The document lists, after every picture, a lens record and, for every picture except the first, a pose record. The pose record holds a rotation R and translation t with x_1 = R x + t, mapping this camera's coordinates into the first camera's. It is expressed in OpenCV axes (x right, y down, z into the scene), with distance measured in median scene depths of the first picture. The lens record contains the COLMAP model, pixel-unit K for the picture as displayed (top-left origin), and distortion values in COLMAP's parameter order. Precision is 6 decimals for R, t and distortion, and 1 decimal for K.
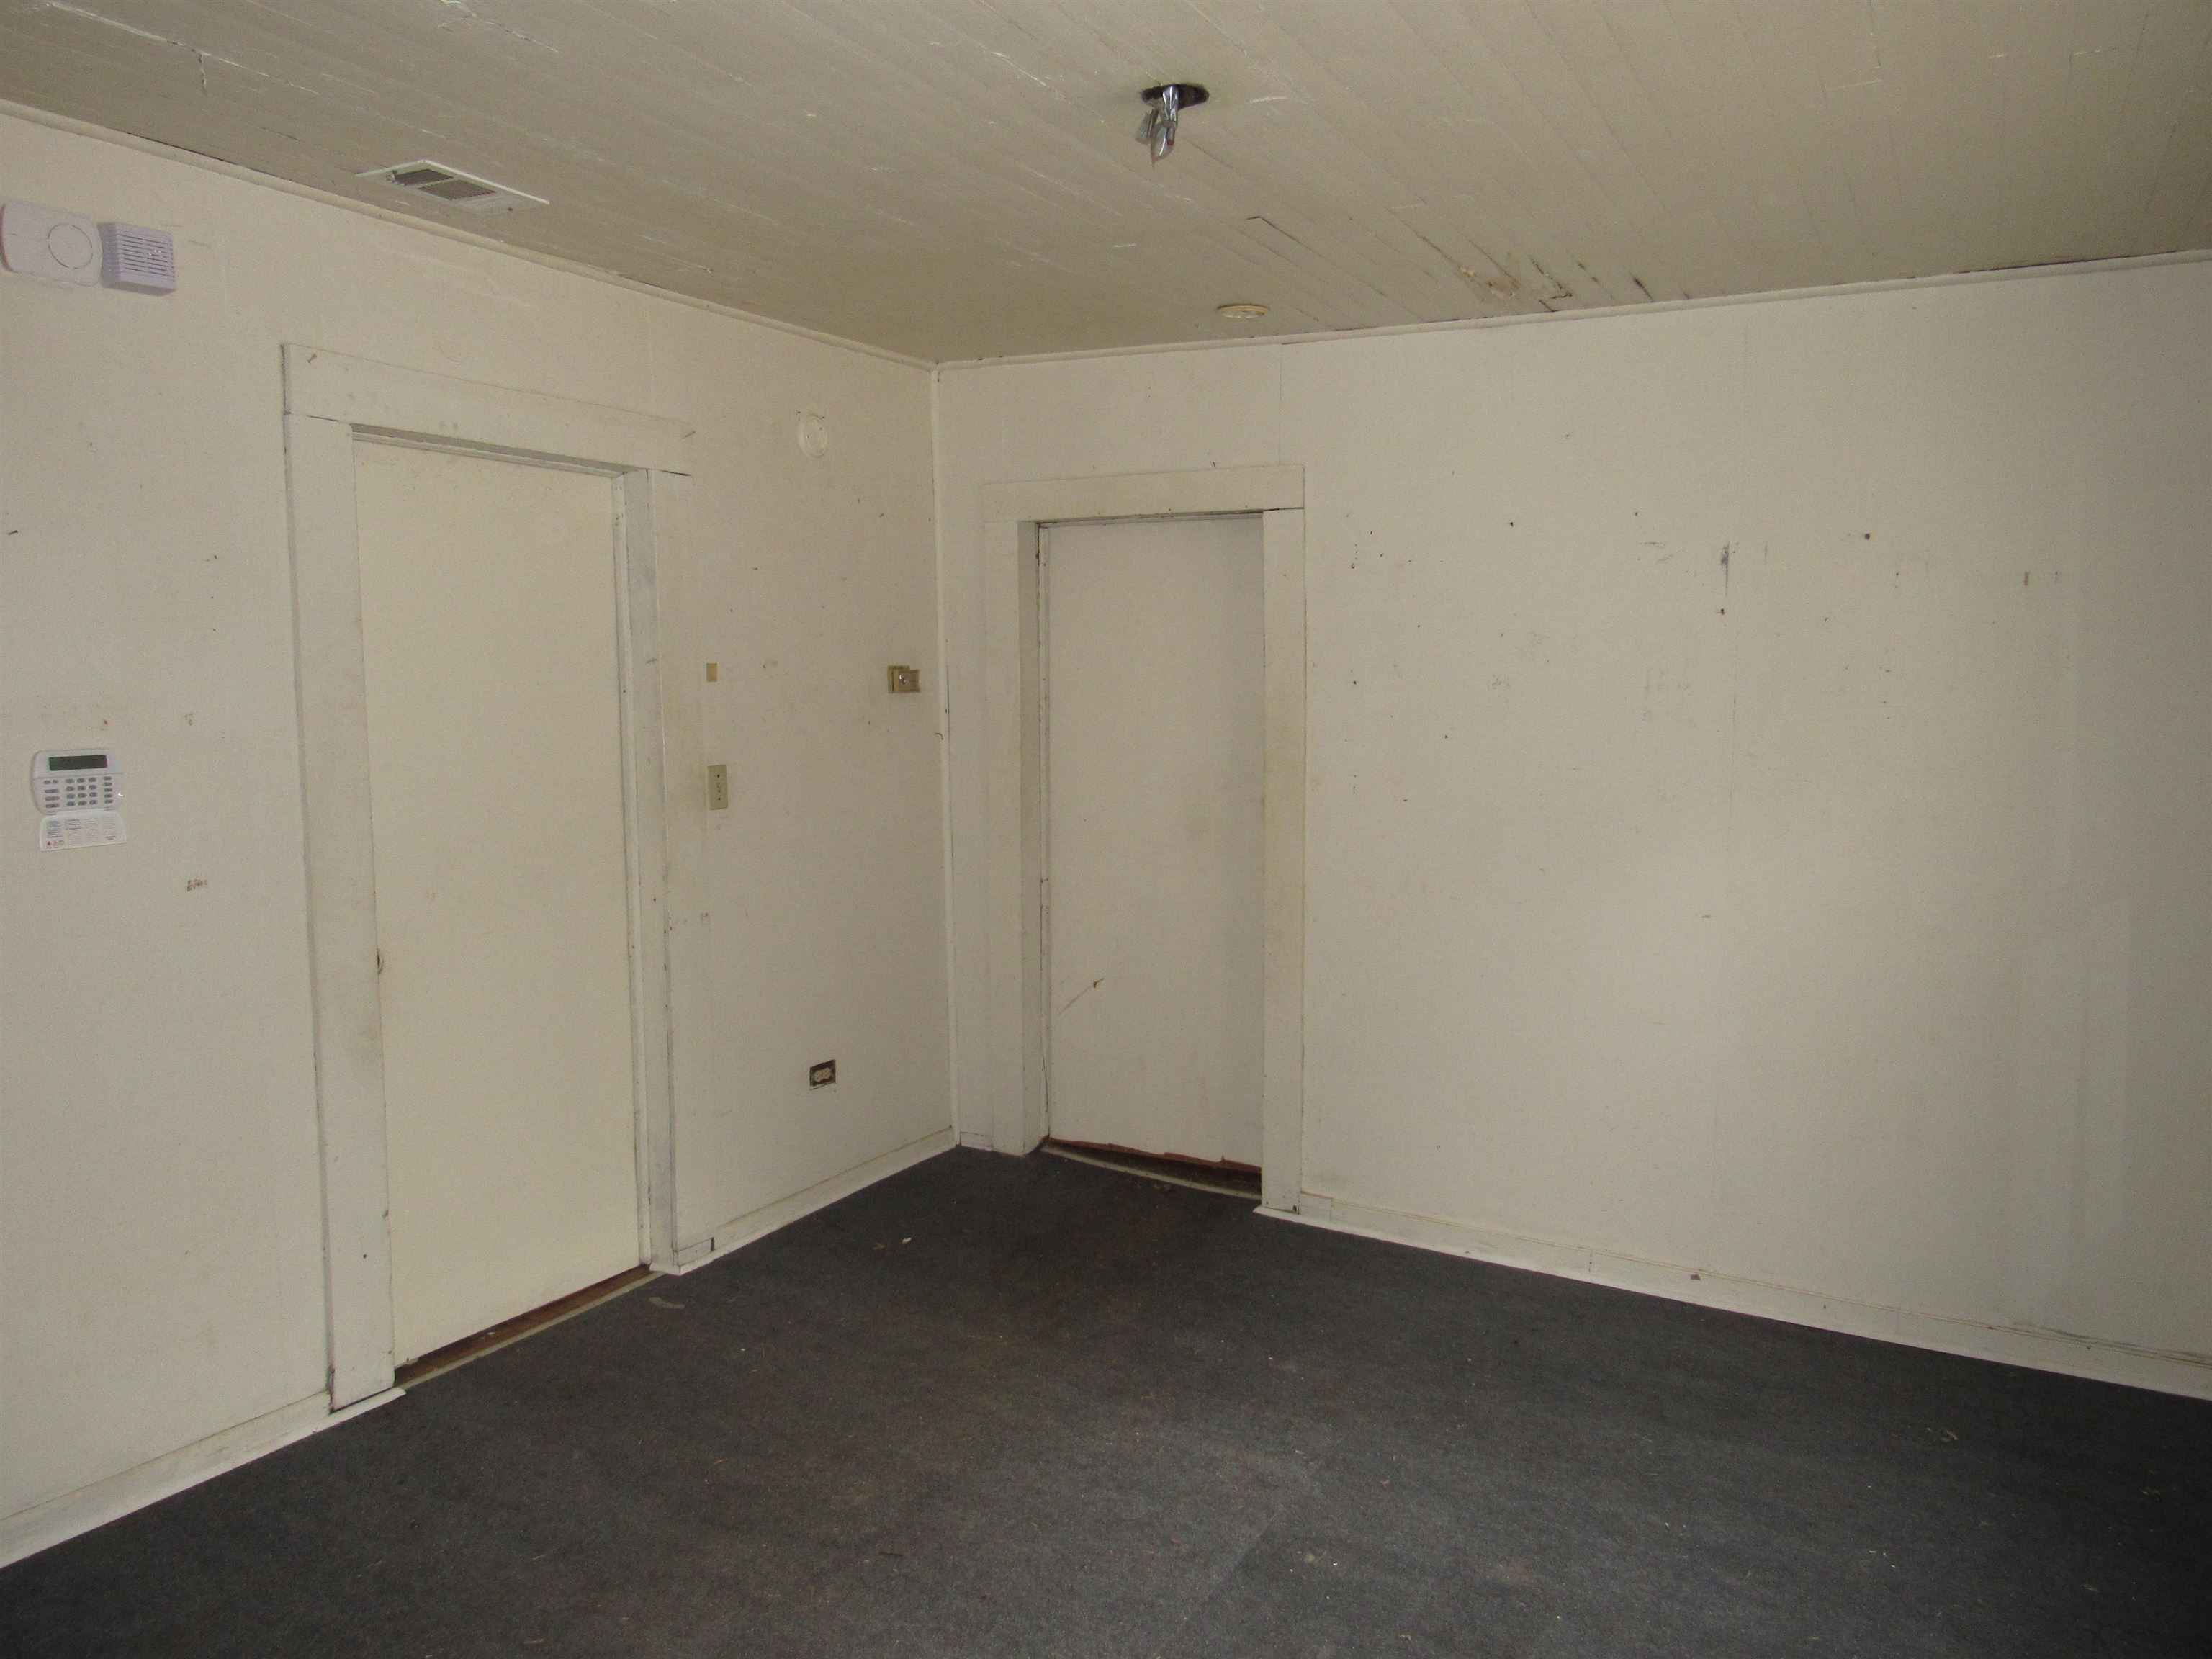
lens RADIAL K [[1575.0, 0, 1094.7], [0, 1575.0, 833.3], [0, 0, 1]] dist [-0.036090, 0.017781]
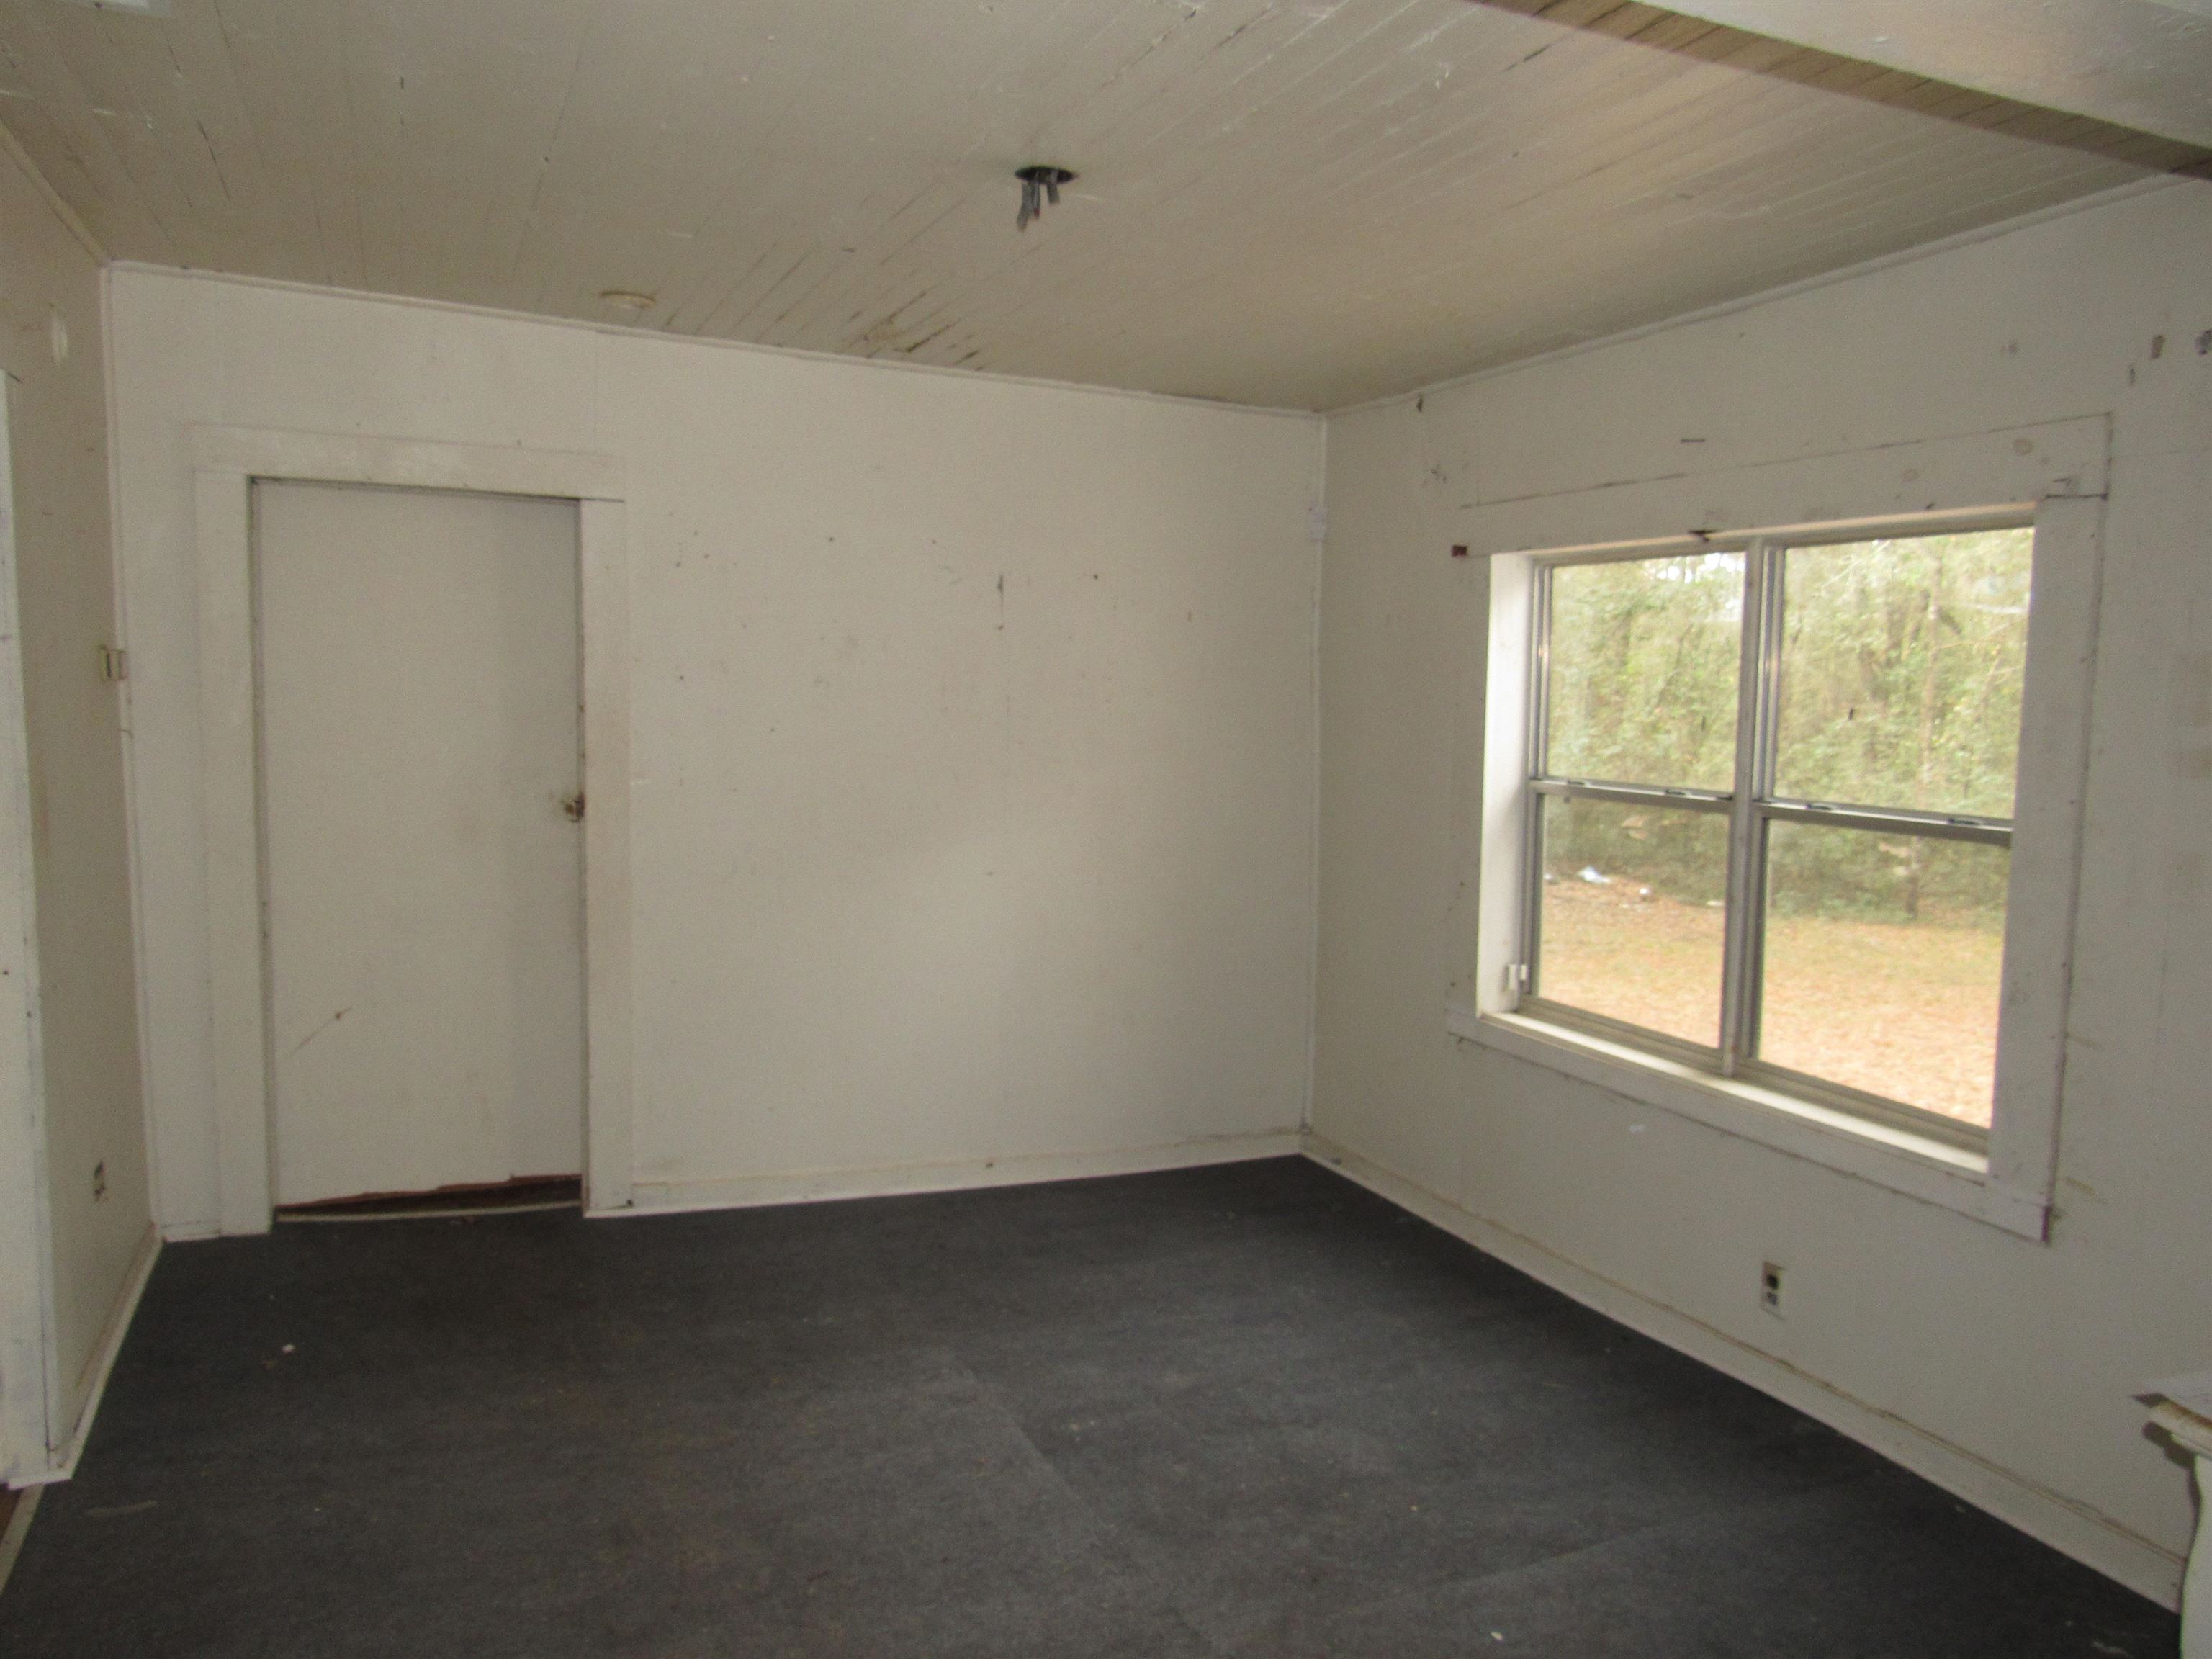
lens RADIAL K [[1575.0, 0, 1085.8], [0, 1575.0, 827.1], [0, 0, 1]] dist [-0.036090, 0.017781]
pose [[0.603783, -0.060187, 0.794874, -0.501670], [0.050060, 0.998040, 0.037545, -0.023778], [-0.795576, 0.017122, 0.605612, 0.168708]]
